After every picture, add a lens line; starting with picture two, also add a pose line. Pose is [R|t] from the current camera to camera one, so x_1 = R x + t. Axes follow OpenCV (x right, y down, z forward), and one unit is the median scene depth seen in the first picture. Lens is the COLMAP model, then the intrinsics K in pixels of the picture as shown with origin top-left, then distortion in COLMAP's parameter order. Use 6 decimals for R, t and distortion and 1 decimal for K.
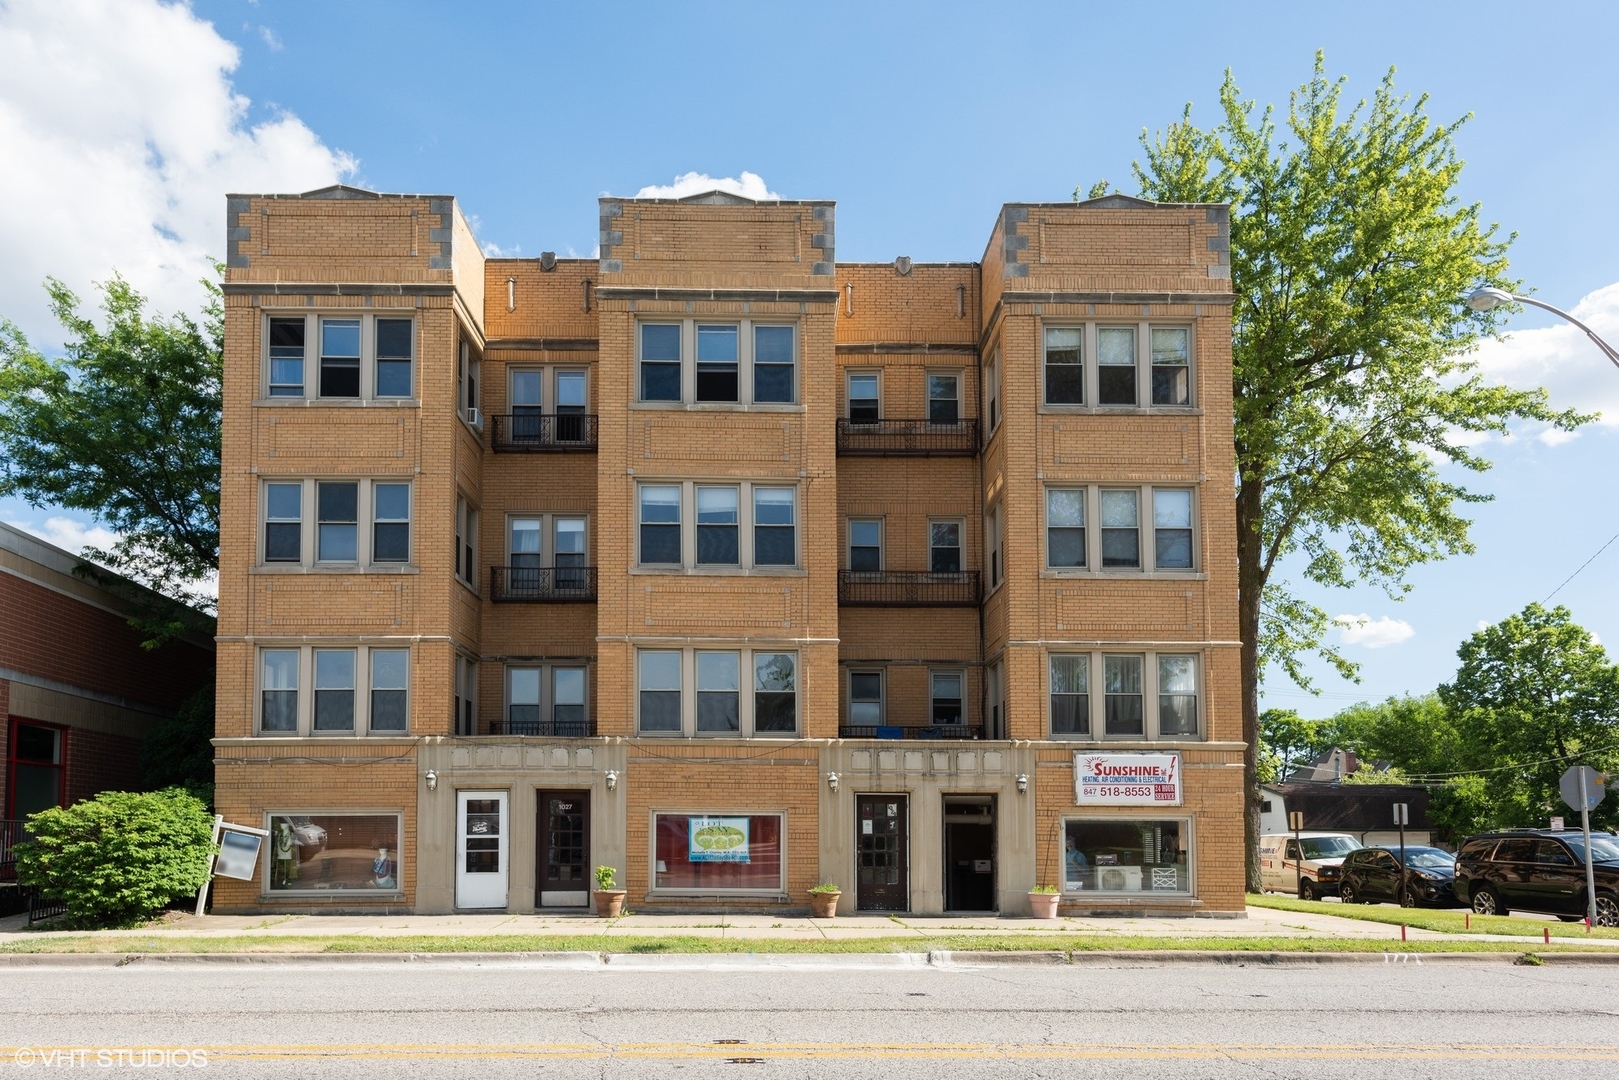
lens RADIAL K [[1123.8, 0, 773.3], [0, 1123.8, 565.3], [0, 0, 1]] dist [0.022902, -0.012979]
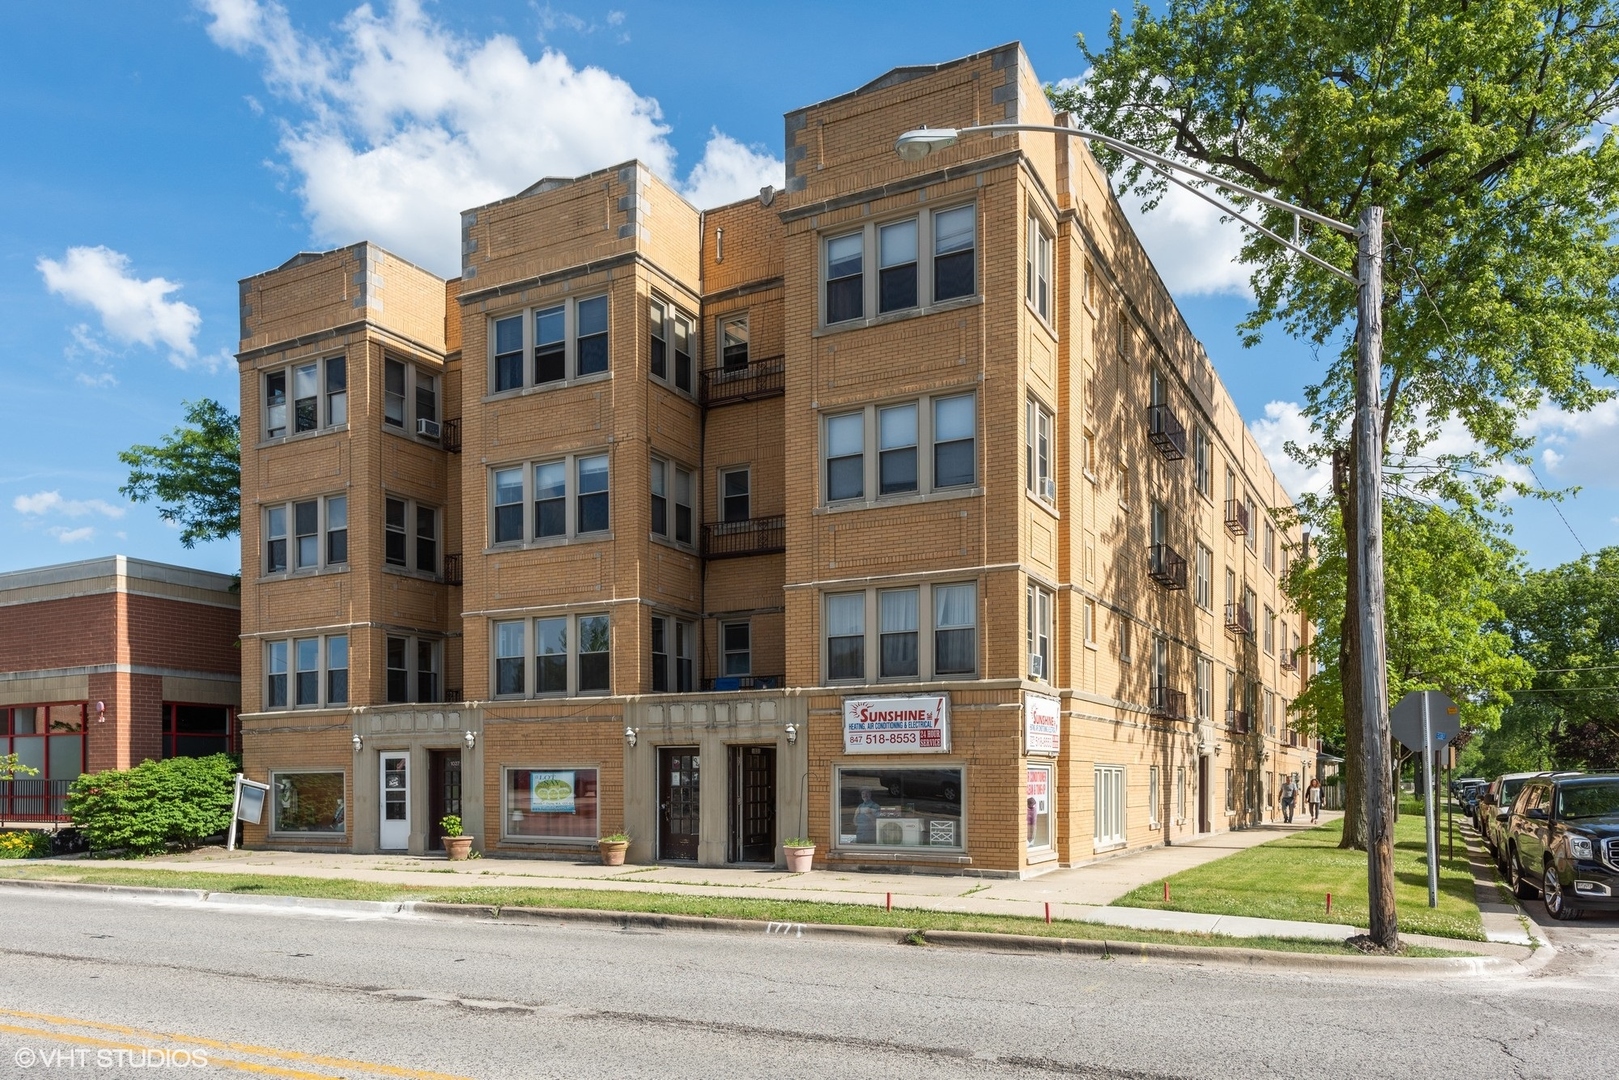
lens RADIAL K [[1123.8, 0, 790.7], [0, 1123.8, 574.7], [0, 0, 1]] dist [0.022902, -0.012979]
pose [[0.882206, -0.090724, -0.462040, 0.667872], [0.119196, 0.992331, 0.032739, 0.028481], [0.455527, -0.083956, 0.886254, 0.161685]]
